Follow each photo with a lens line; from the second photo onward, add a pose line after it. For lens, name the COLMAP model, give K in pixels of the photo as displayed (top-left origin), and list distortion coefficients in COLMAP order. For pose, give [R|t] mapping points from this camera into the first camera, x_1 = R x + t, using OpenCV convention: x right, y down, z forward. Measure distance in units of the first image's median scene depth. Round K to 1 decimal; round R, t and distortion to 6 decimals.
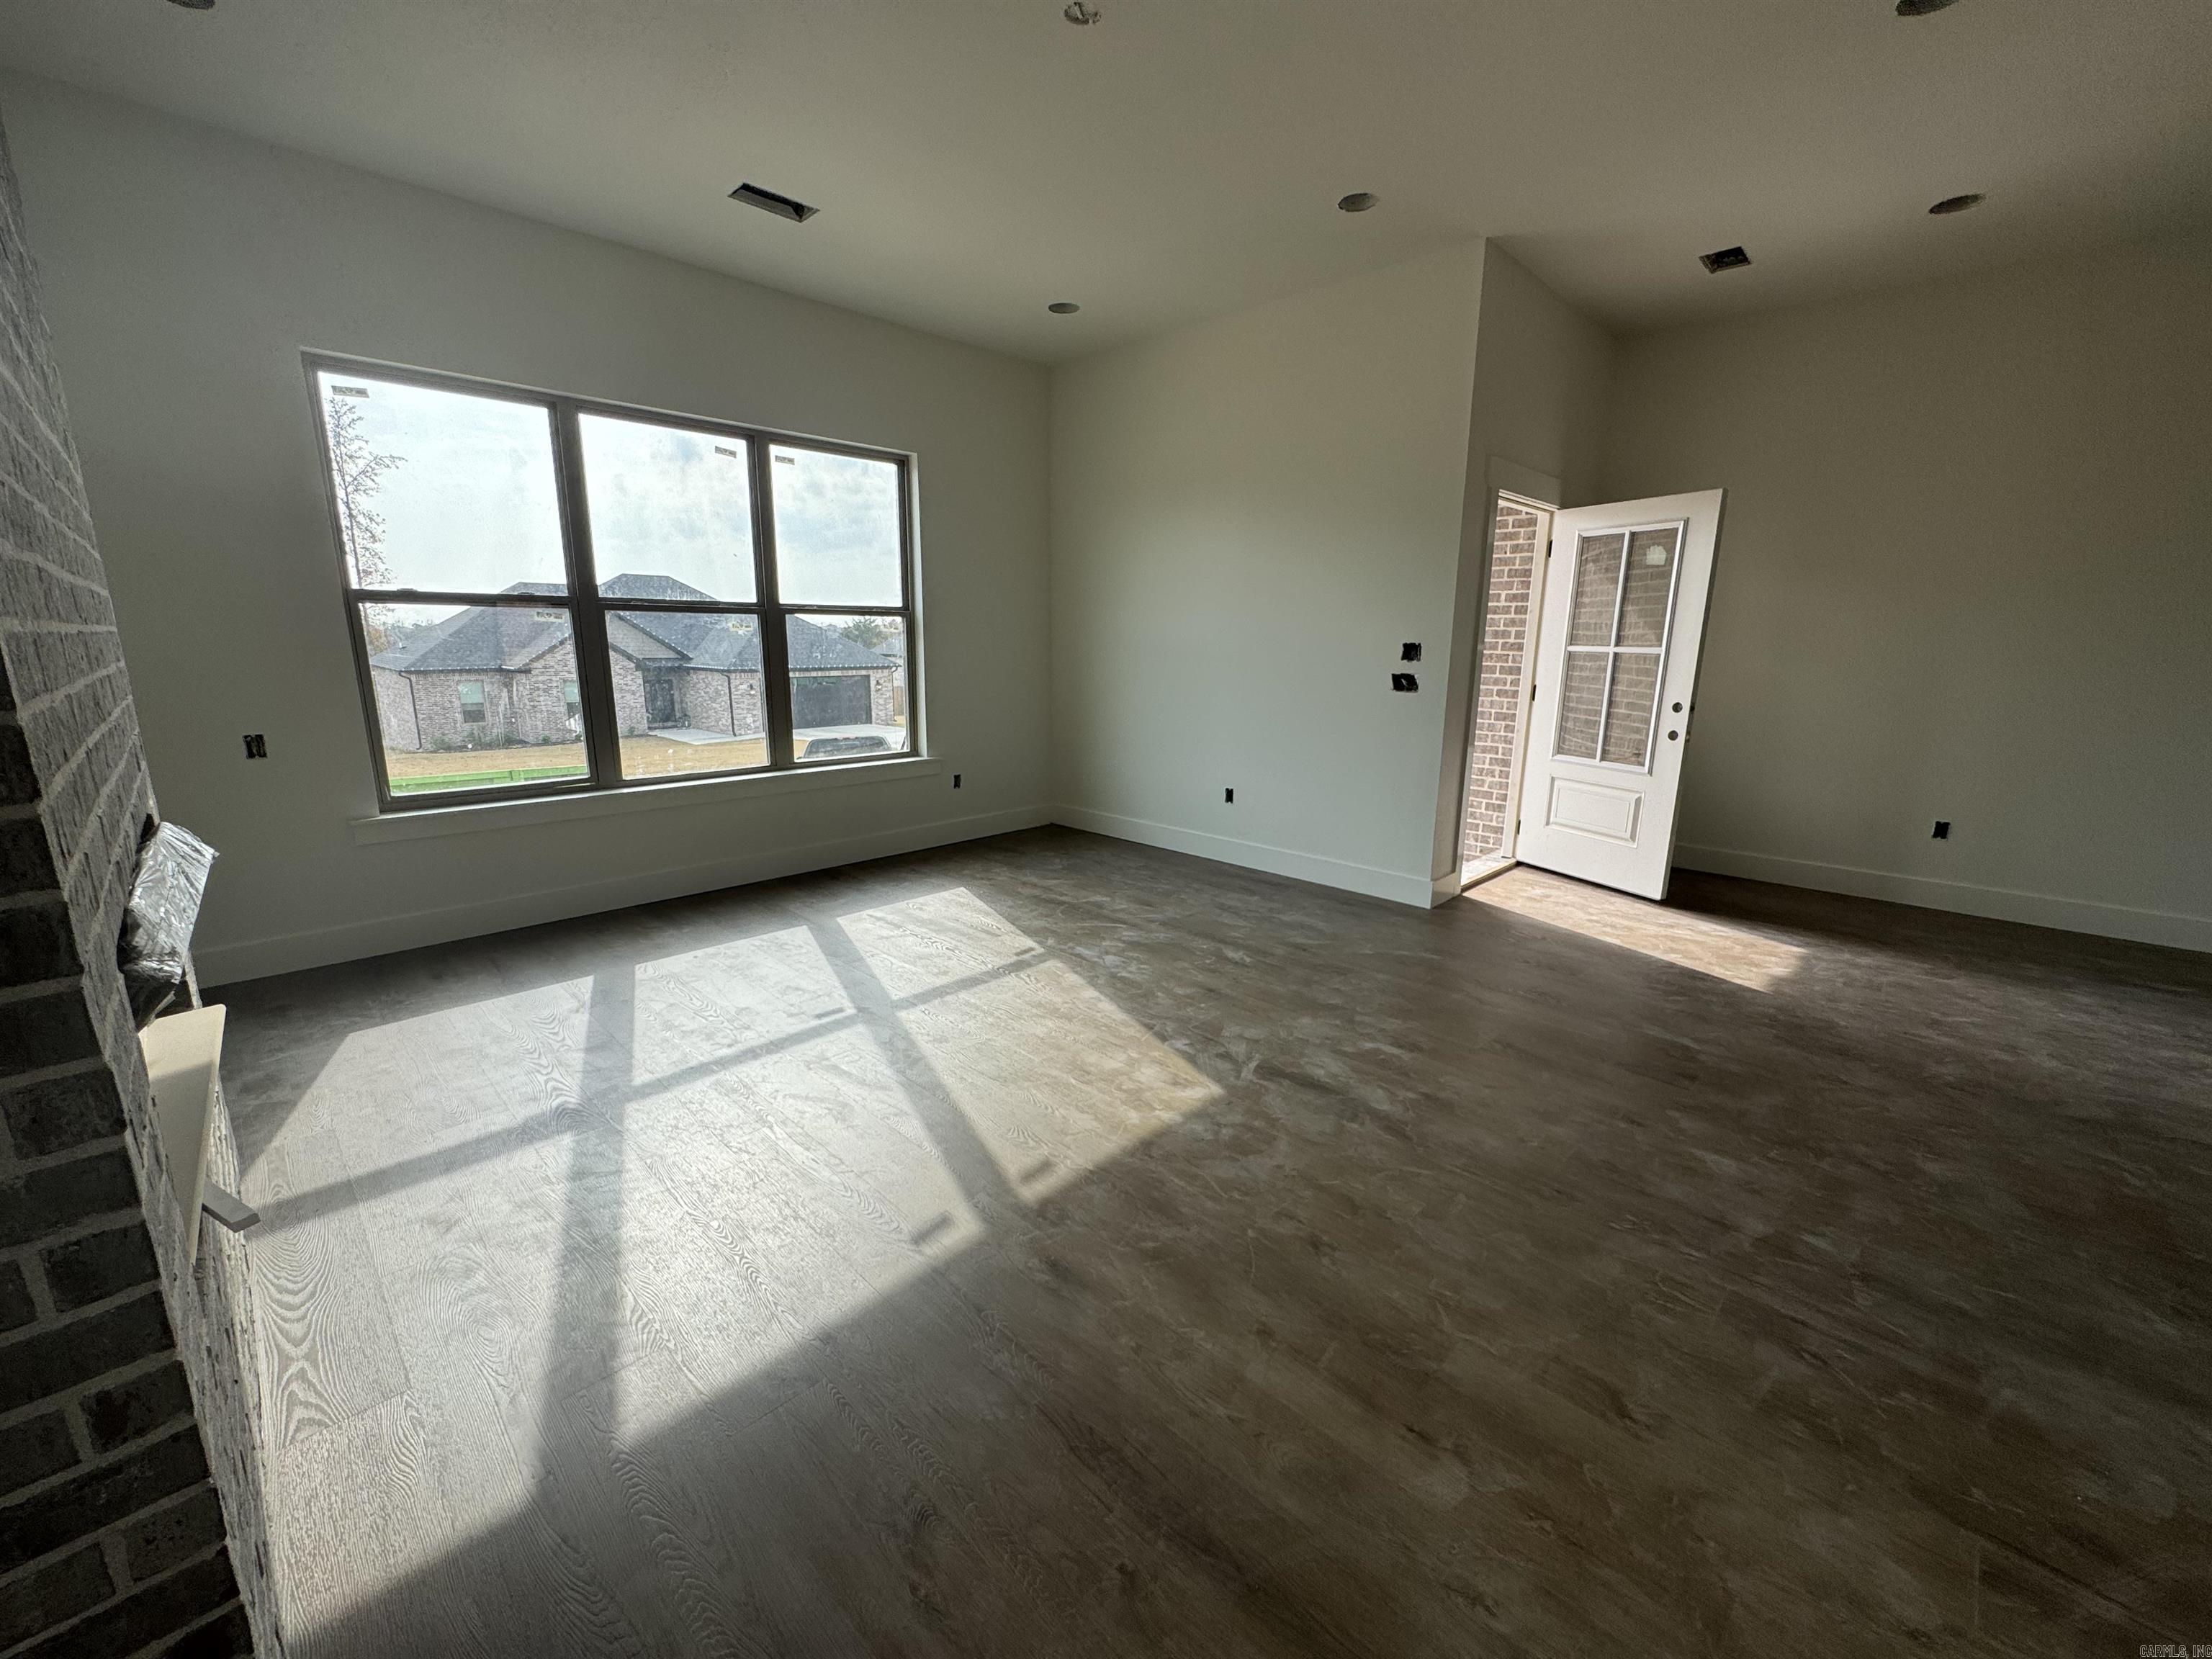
lens RADIAL K [[885.6, 0, 1106.0], [0, 885.6, 829.5], [0, 0, 1]] dist [-0.003394, 0.000558]
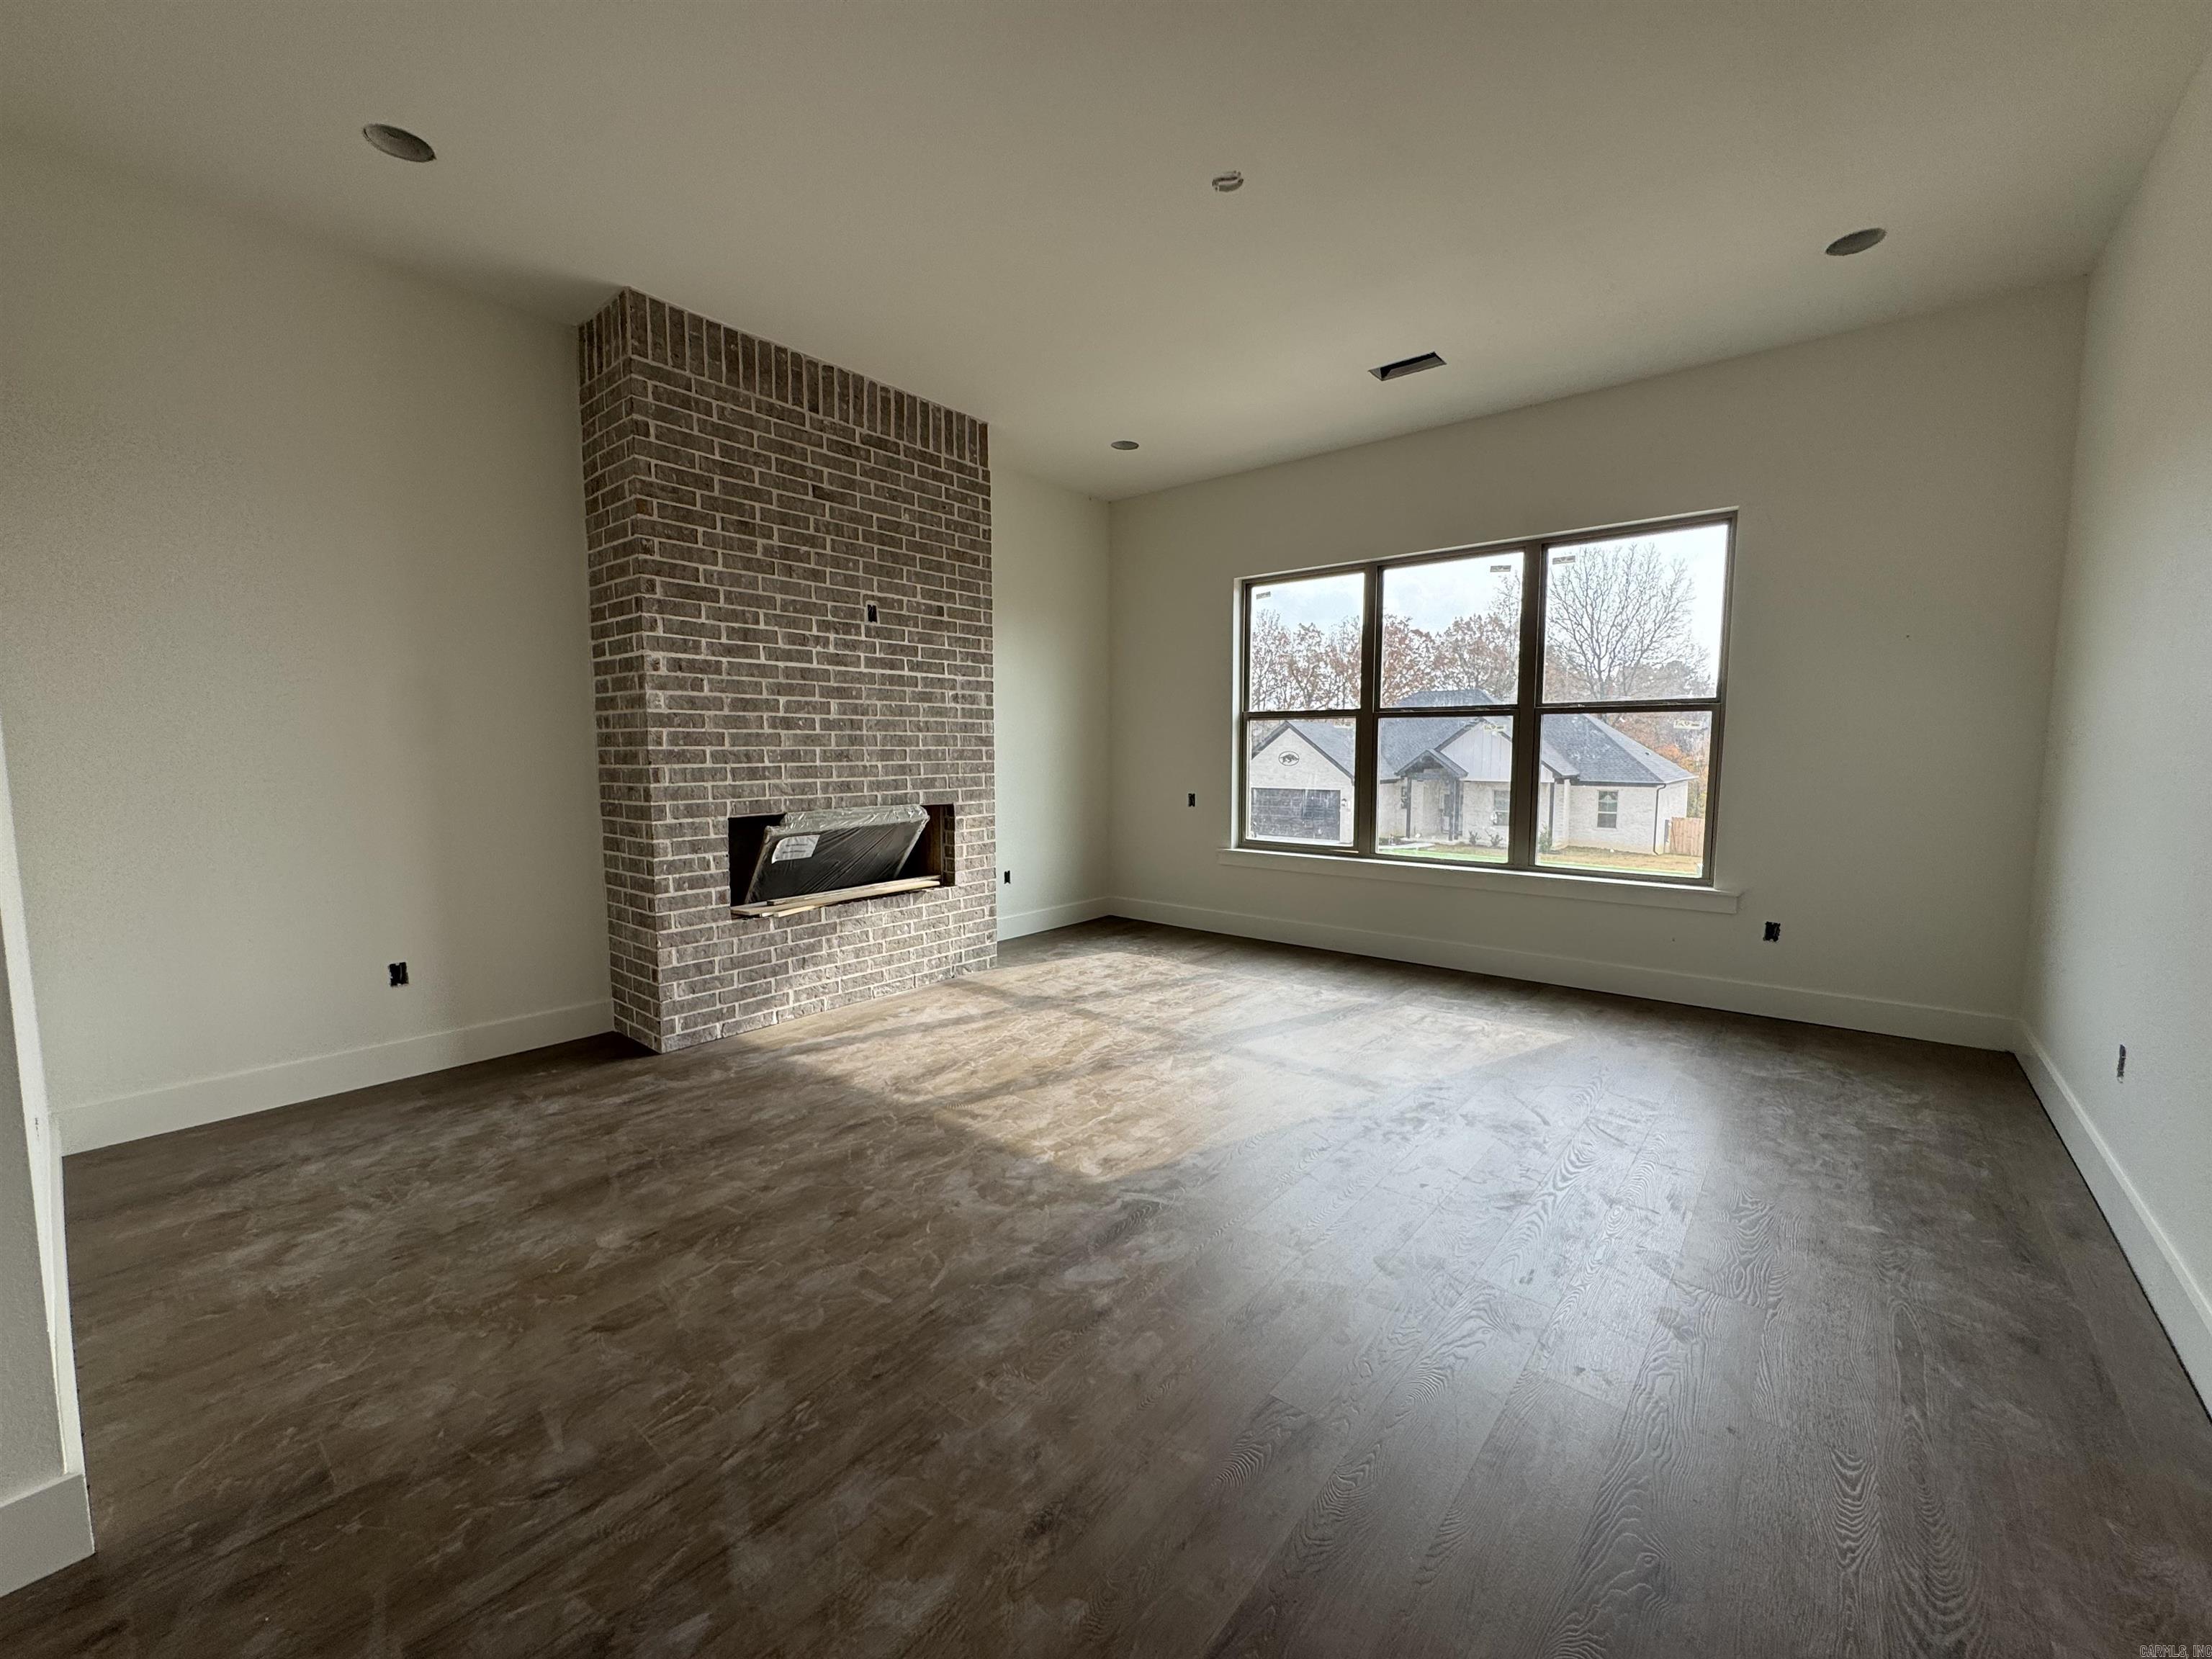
lens RADIAL K [[885.6, 0, 1106.0], [0, 885.6, 829.5], [0, 0, 1]] dist [-0.003394, 0.000558]
pose [[0.082154, 0.083883, -0.993083, 0.821027], [-0.211179, 0.975290, 0.064911, -0.113078], [0.973989, 0.204386, 0.097838, 0.648092]]
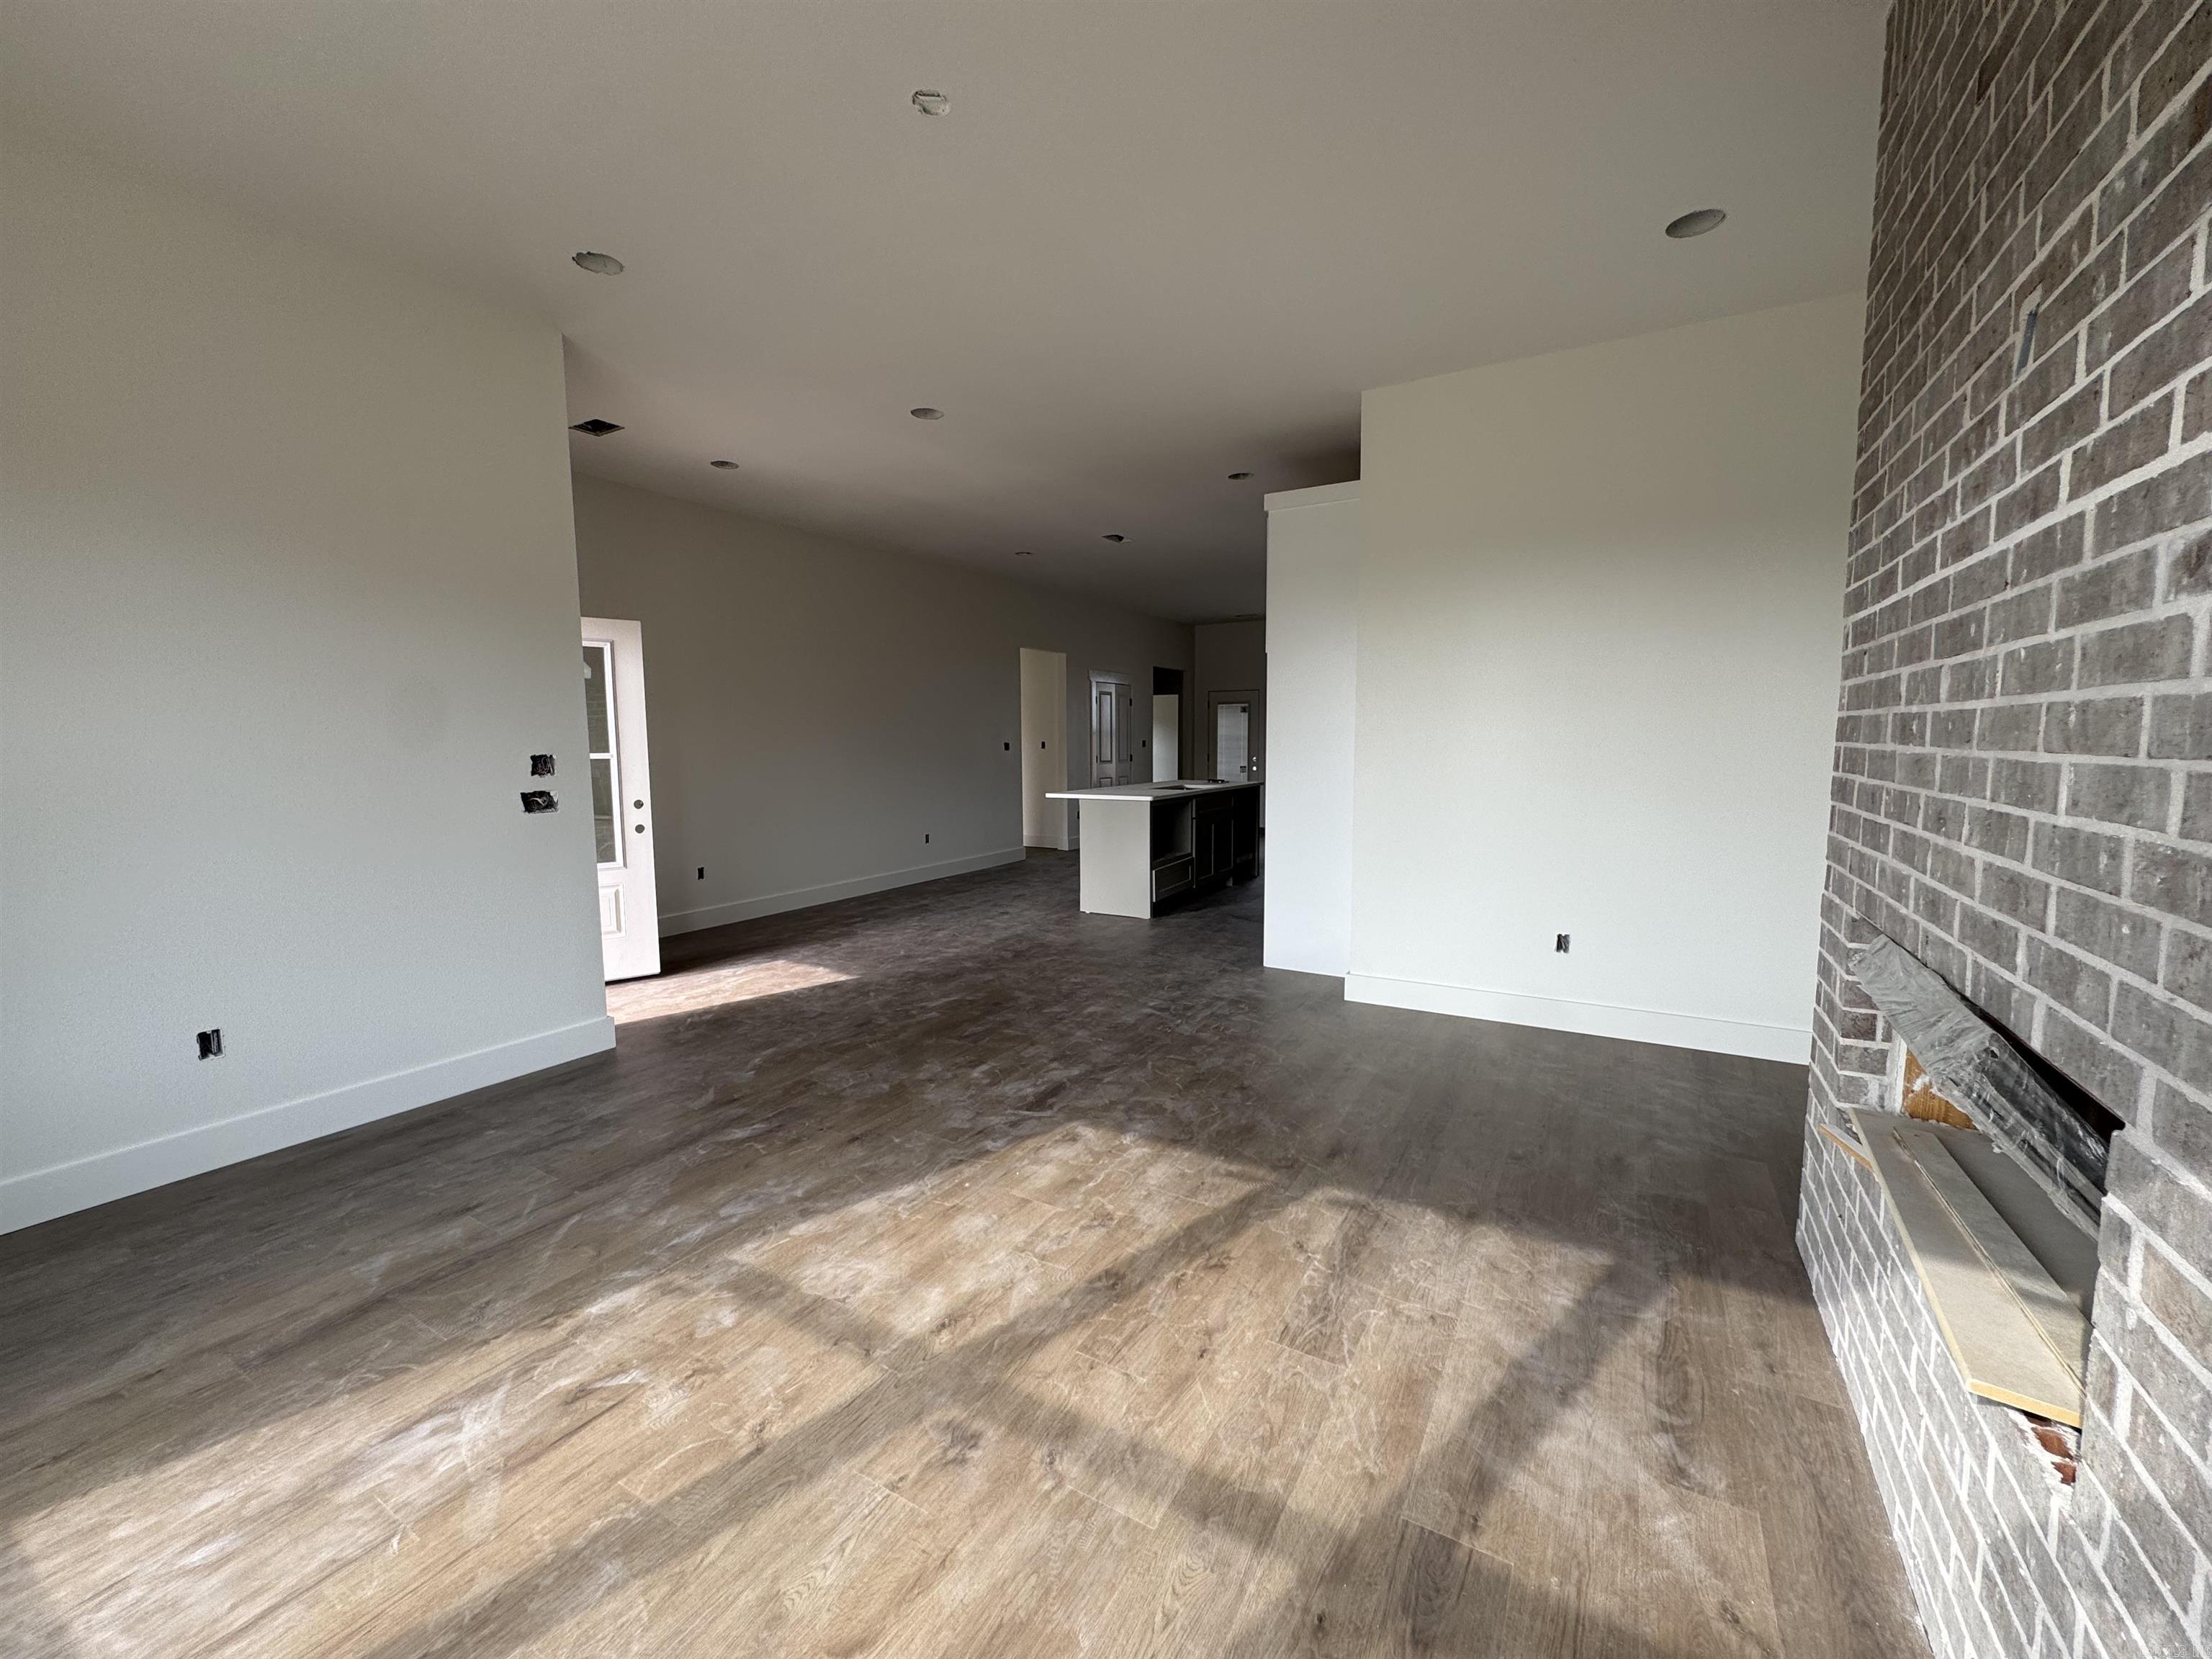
lens RADIAL K [[885.6, 0, 1106.0], [0, 885.6, 829.5], [0, 0, 1]] dist [-0.003394, 0.000558]
pose [[-0.245242, -0.107013, 0.963538, -0.760244], [0.212044, 0.963903, 0.161023, -0.206249], [-0.945988, 0.243801, -0.213698, 0.868629]]
